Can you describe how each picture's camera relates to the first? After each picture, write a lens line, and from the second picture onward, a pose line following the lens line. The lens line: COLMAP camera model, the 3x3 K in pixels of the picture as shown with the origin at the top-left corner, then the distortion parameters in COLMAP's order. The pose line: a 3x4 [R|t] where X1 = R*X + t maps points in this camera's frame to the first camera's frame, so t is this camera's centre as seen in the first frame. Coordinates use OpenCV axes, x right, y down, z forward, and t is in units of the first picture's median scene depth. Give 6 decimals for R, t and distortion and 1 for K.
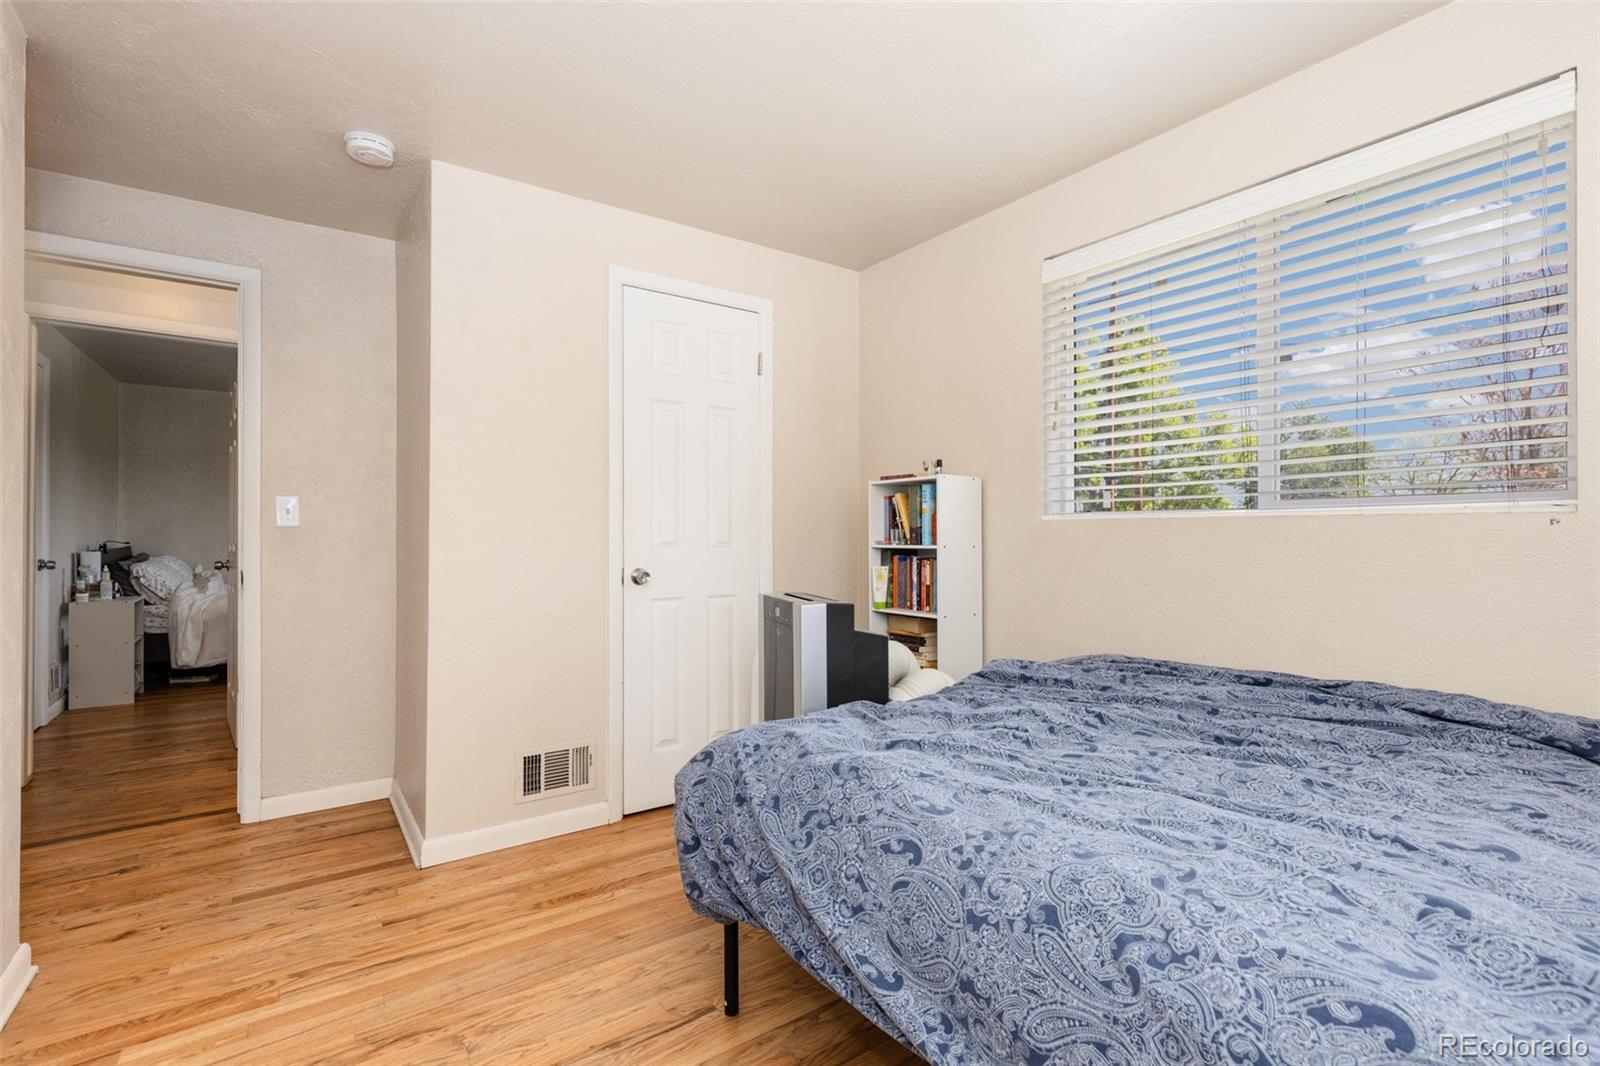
lens RADIAL K [[733.7, 0, 799.8], [0, 733.7, 532.3], [0, 0, 1]] dist [0.014217, 0.000131]
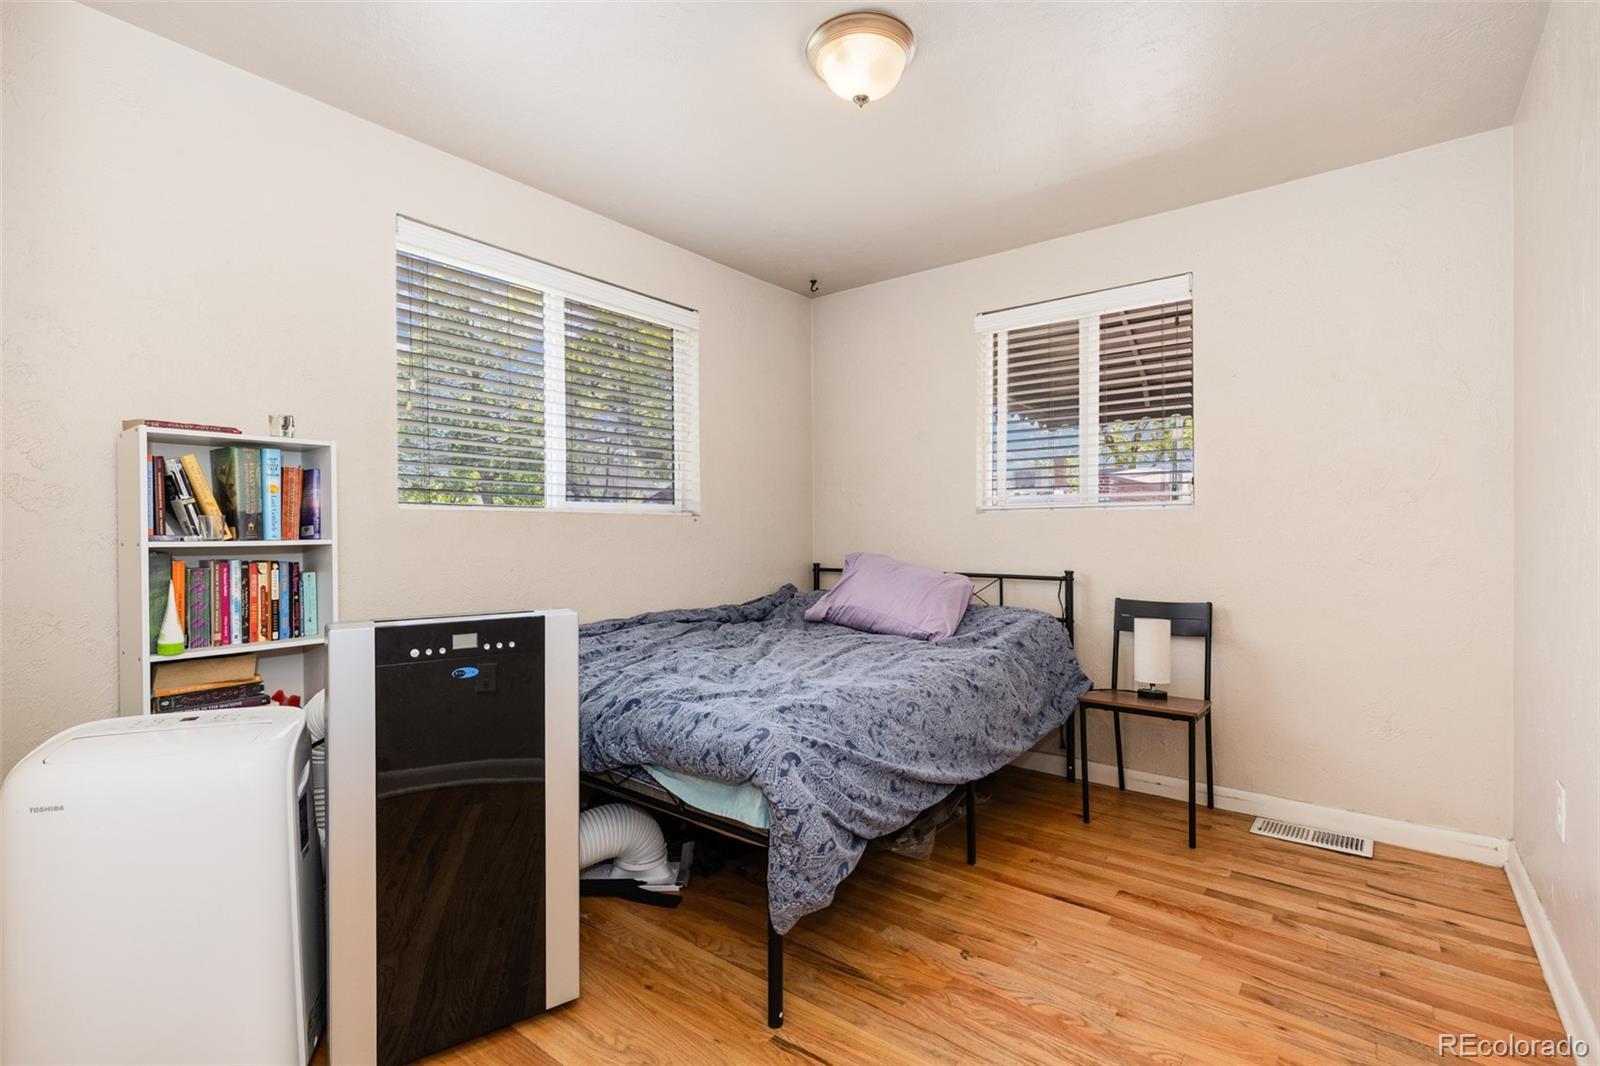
lens RADIAL K [[733.7, 0, 799.8], [0, 733.7, 532.3], [0, 0, 1]] dist [0.014217, 0.000131]
pose [[-0.281928, -0.002118, 0.959433, -0.588393], [-0.000041, 0.999998, 0.002195, 0.009041], [-0.959436, 0.000580, -0.281927, 0.719731]]
